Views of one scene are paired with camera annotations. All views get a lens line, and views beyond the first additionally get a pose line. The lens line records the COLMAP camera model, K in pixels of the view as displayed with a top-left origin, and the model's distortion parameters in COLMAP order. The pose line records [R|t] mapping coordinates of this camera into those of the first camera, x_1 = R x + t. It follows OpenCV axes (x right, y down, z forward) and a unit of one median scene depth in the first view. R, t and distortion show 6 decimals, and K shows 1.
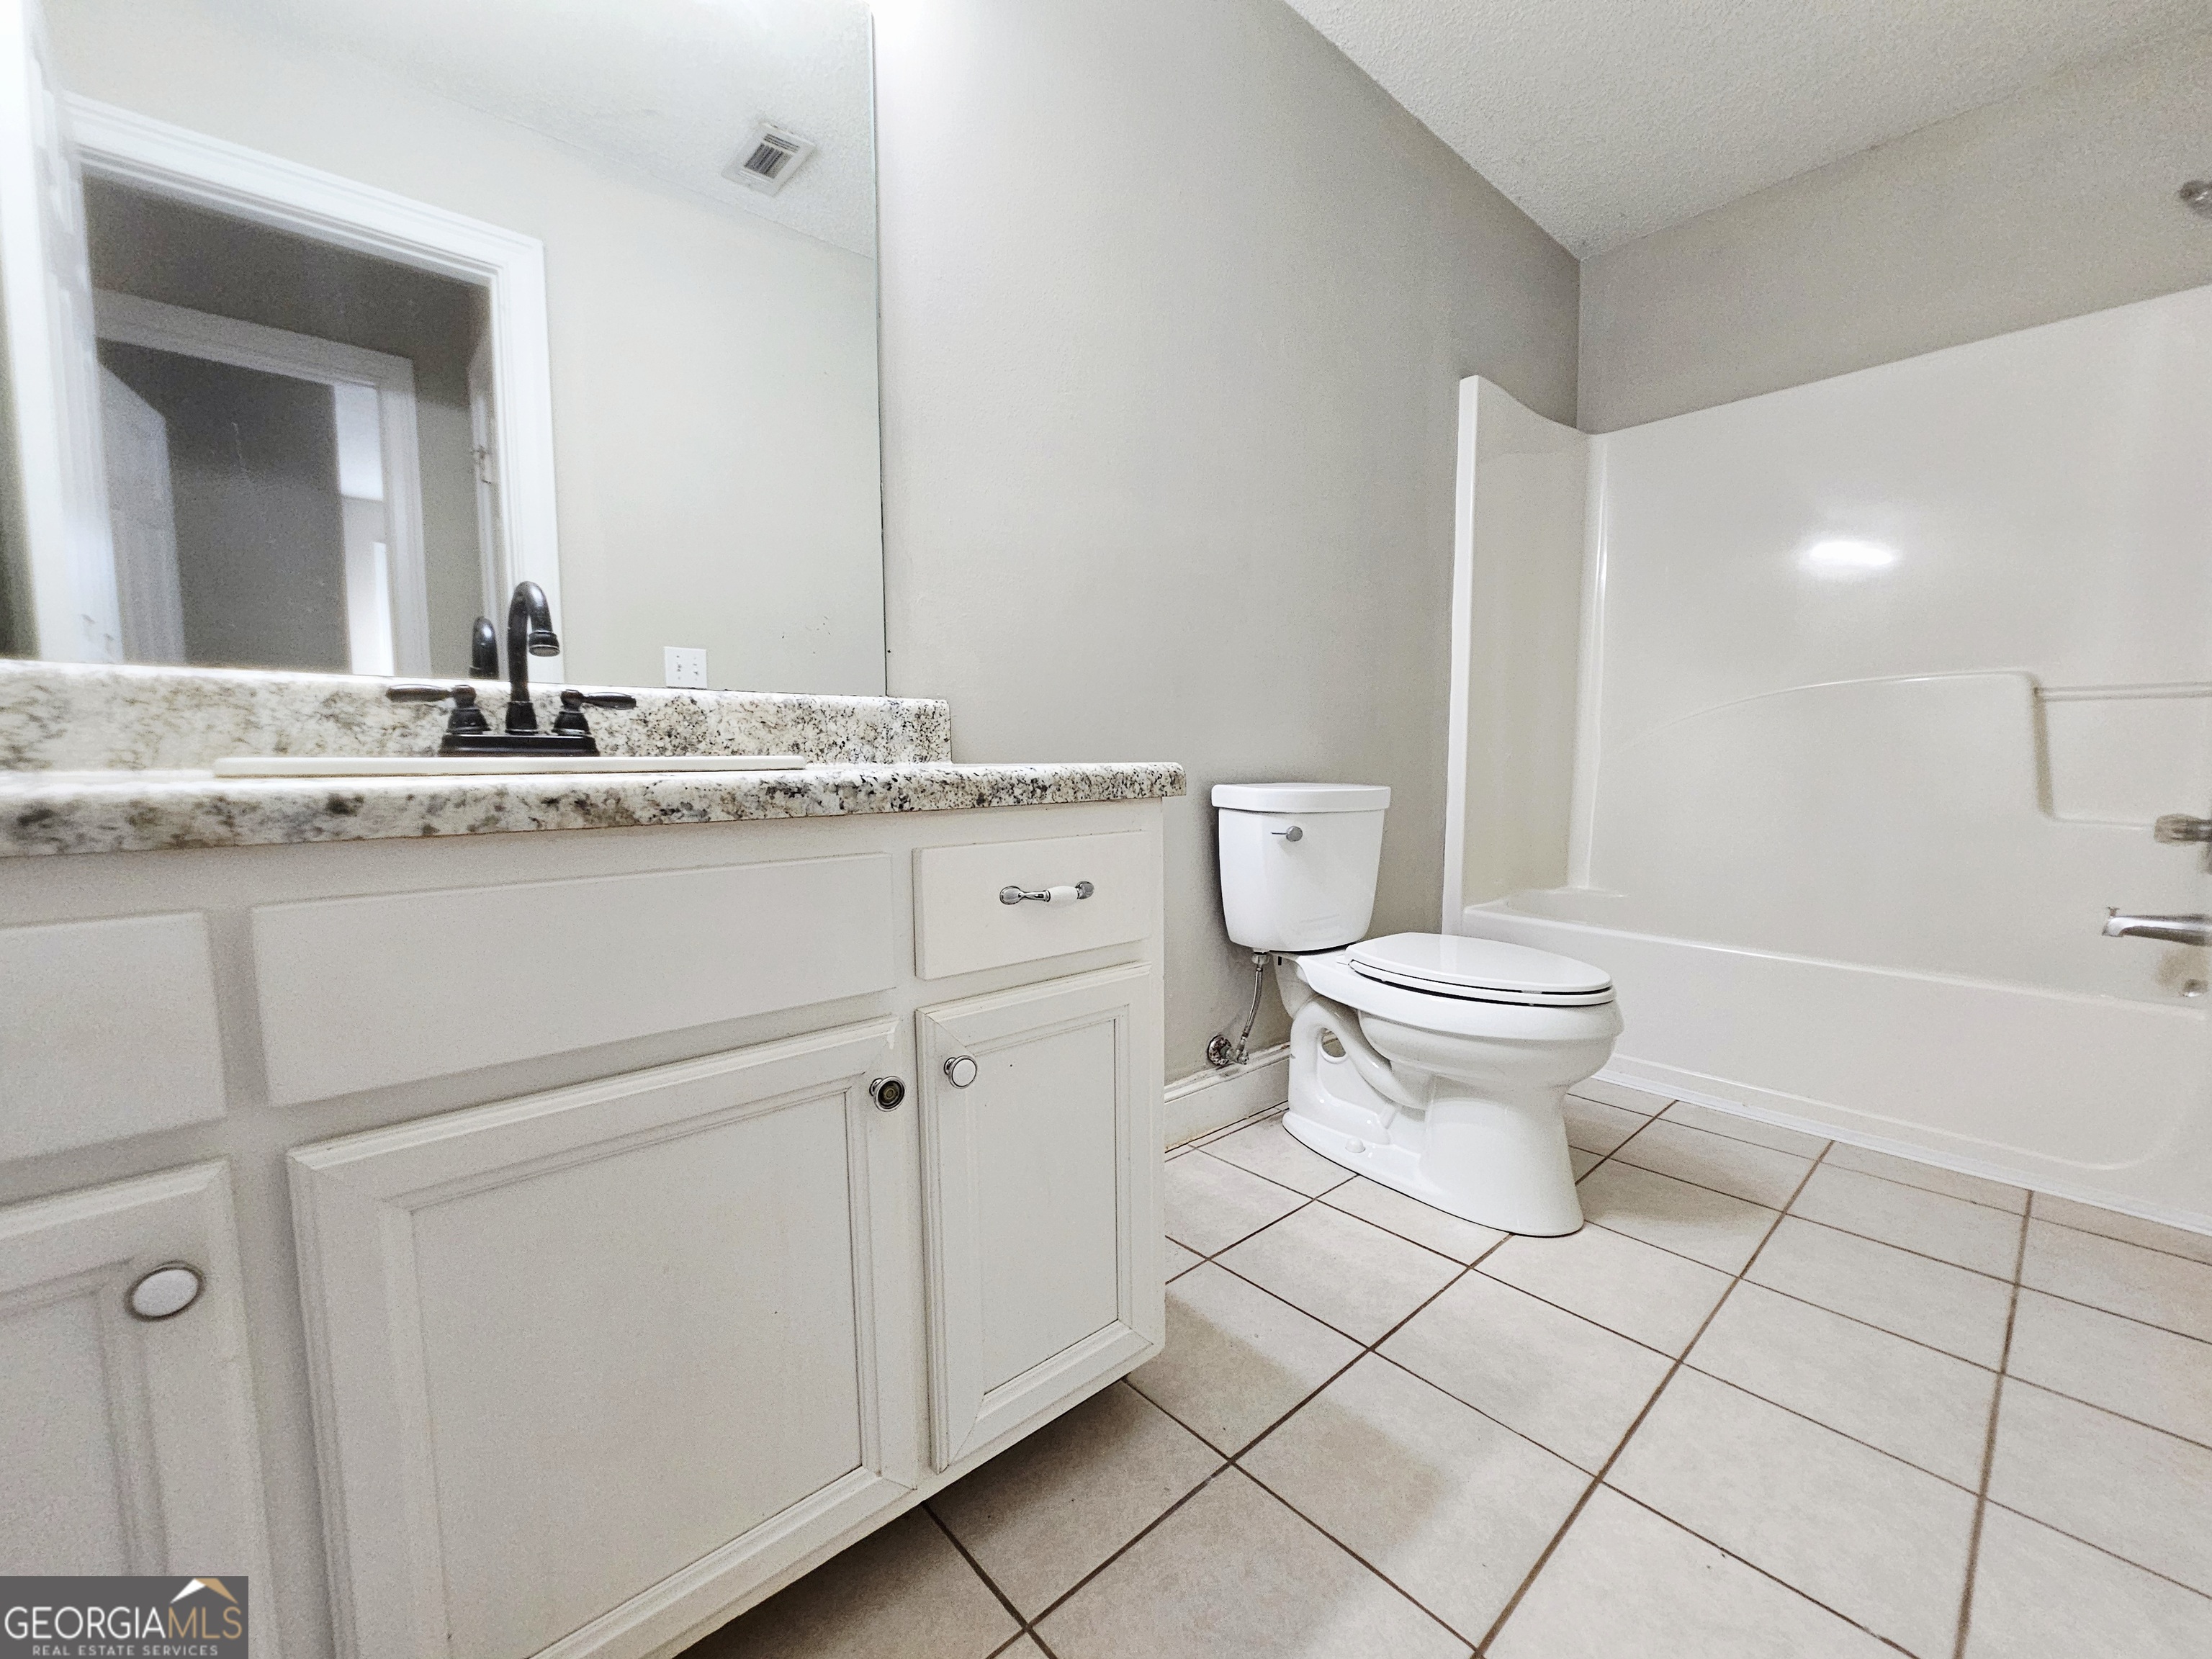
lens RADIAL K [[903.3, 0, 1104.0], [0, 903.3, 835.3], [0, 0, 1]] dist [-0.002240, 0.001580]
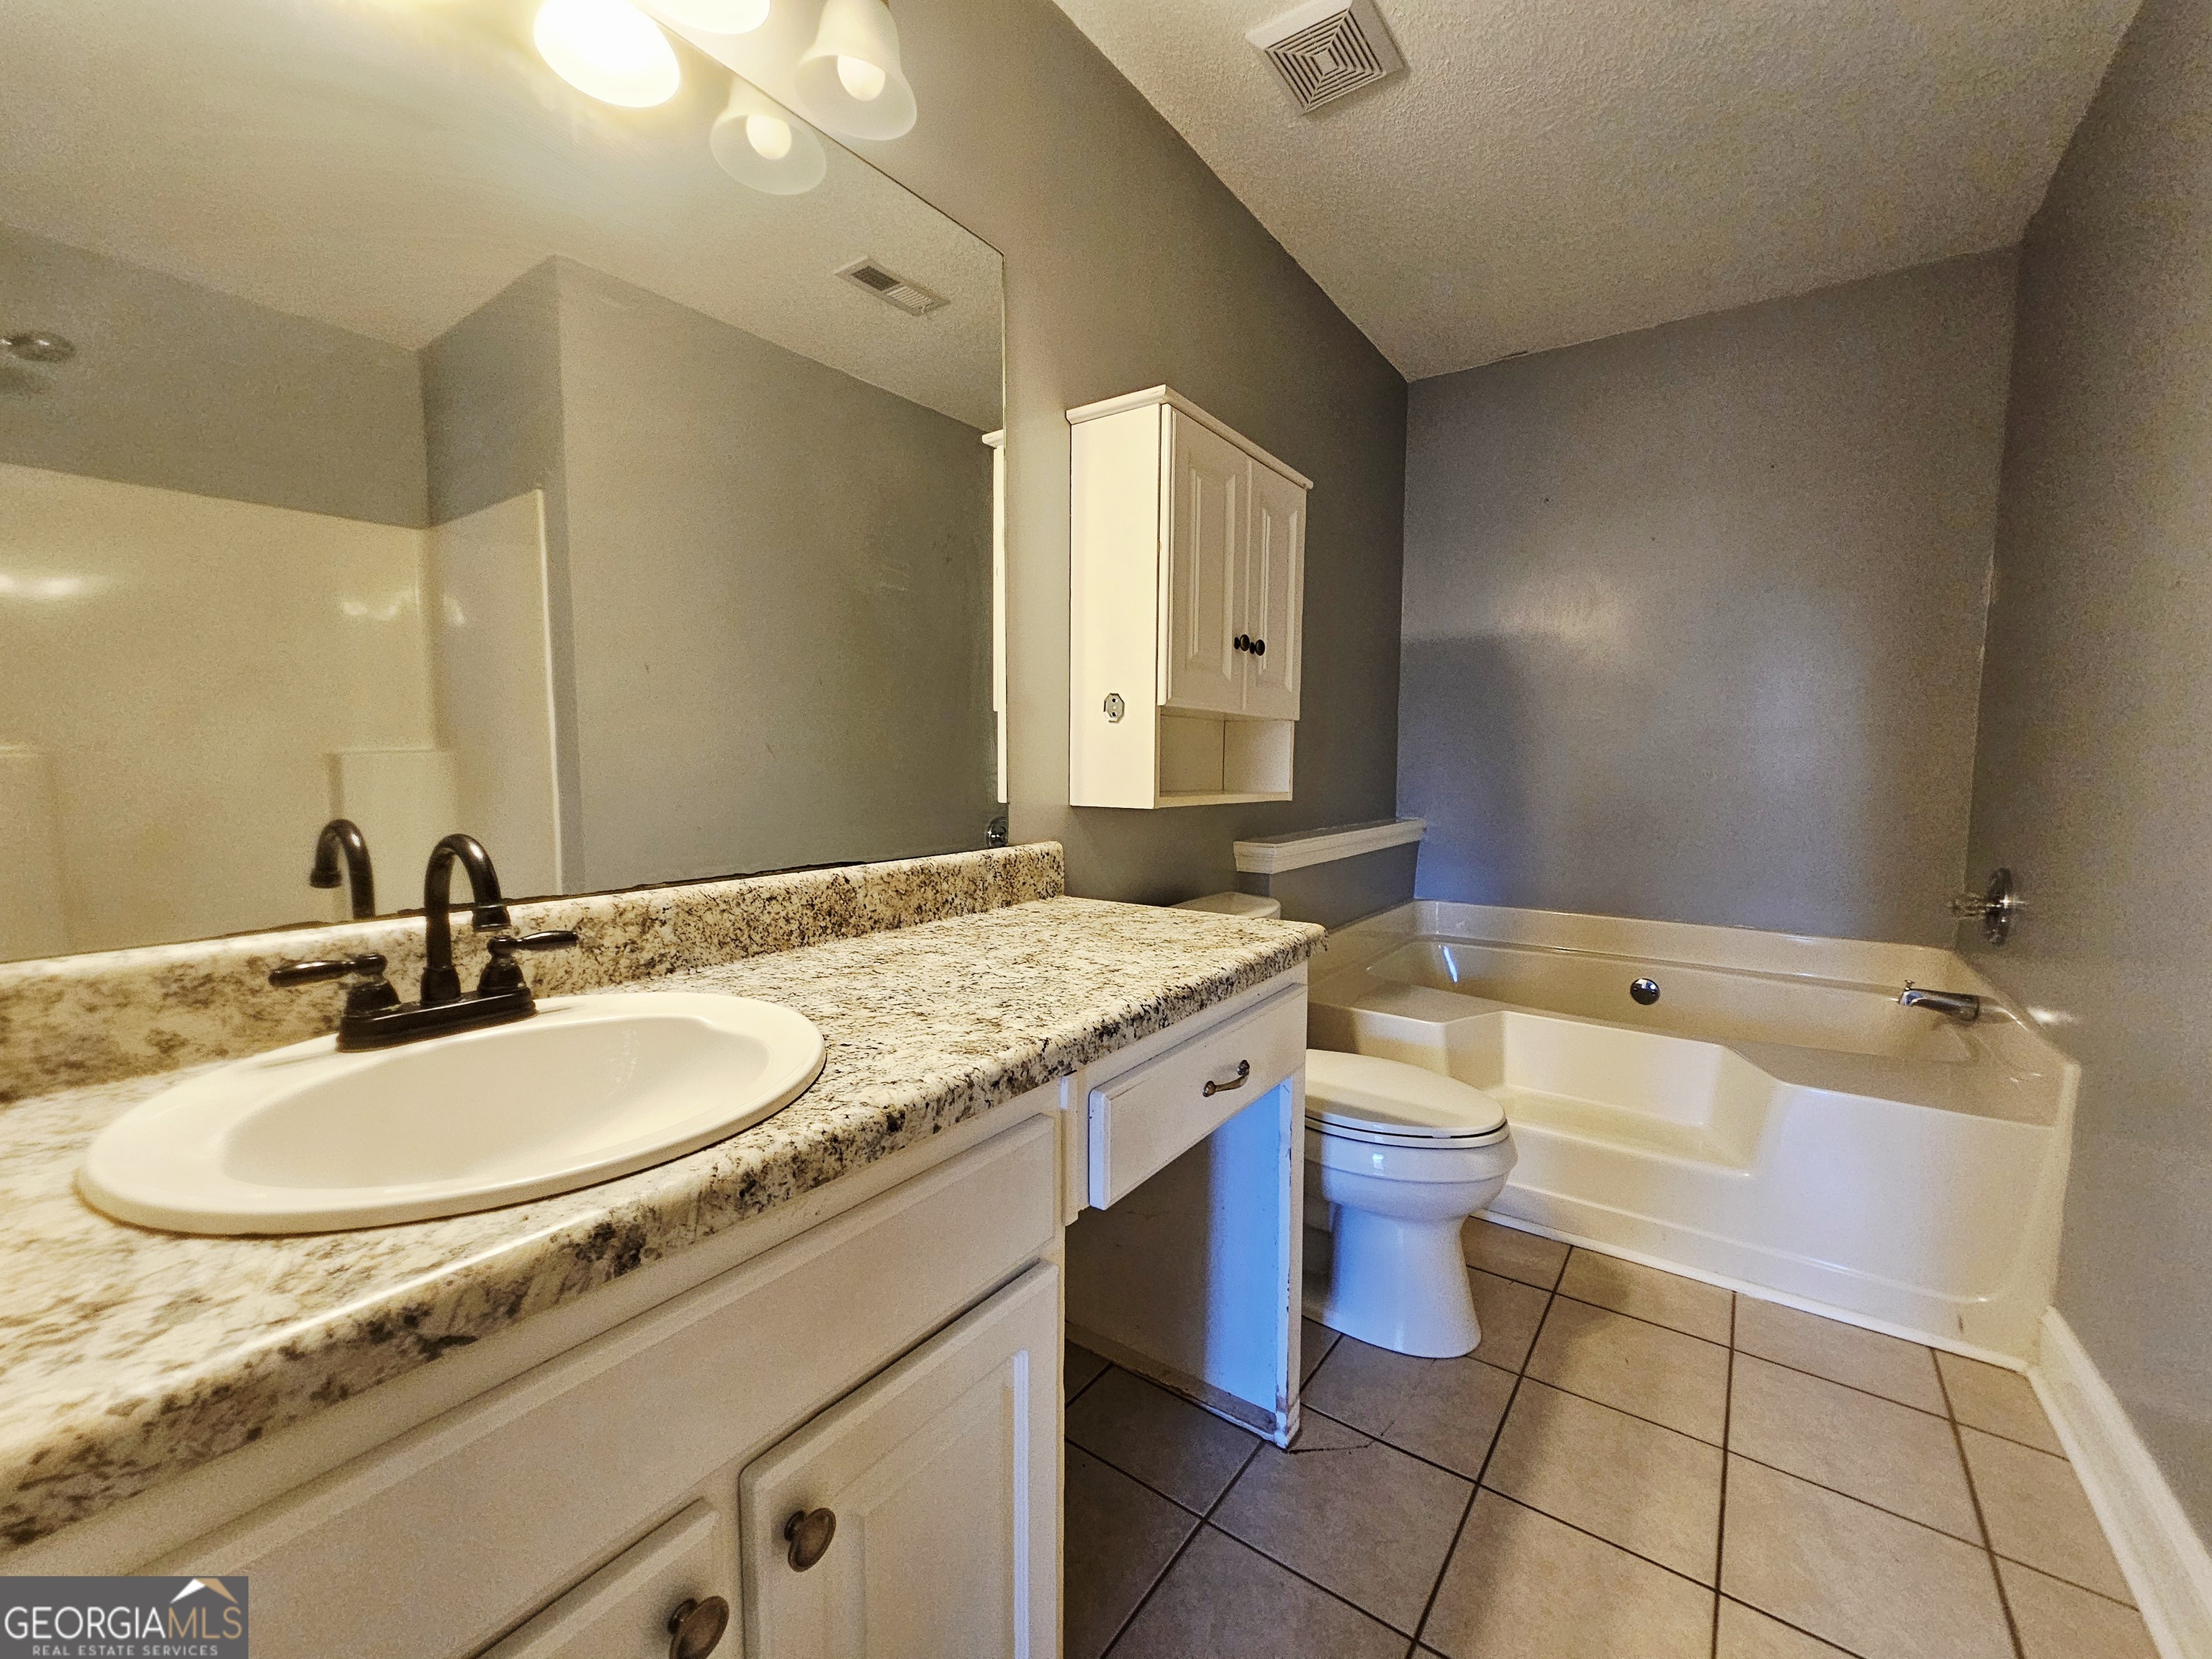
lens RADIAL K [[903.3, 0, 1113.4], [0, 903.3, 826.7], [0, 0, 1]] dist [-0.002240, 0.001580]
pose [[0.974631, -0.008194, 0.223668, -0.475388], [0.011472, 0.999845, -0.013359, -0.240463], [-0.223523, 0.015586, 0.974574, -0.156192]]
